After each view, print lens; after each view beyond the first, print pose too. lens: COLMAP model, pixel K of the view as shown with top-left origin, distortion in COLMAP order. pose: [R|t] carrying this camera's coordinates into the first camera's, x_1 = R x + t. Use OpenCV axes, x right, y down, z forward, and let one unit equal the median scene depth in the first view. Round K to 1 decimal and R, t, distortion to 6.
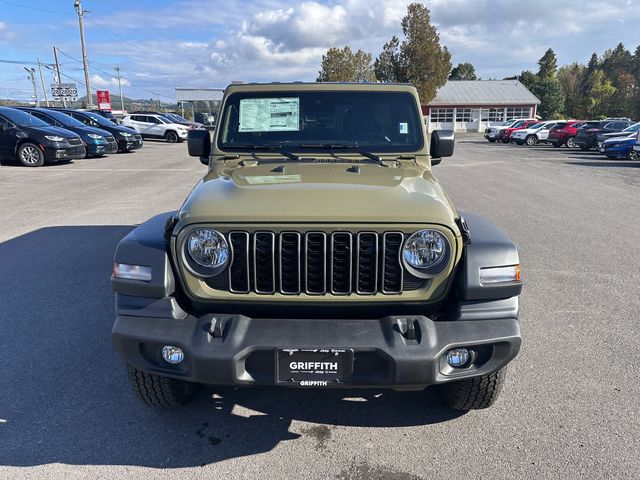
lens RADIAL K [[459.8, 0, 304.9], [0, 459.8, 242.3], [0, 0, 1]] dist [0.000000, -0.000847]
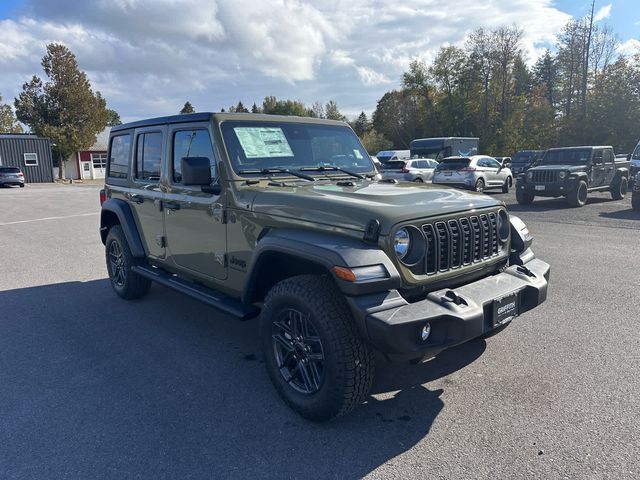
lens RADIAL K [[465.5, 0, 317.8], [0, 465.5, 241.3], [0, 0, 1]] dist [0.011362, -0.005199]
pose [[0.733214, -0.128010, 0.667840, -0.724039], [0.194881, 0.980482, -0.026022, -0.002388], [-0.651474, 0.149229, 0.743850, 0.155362]]
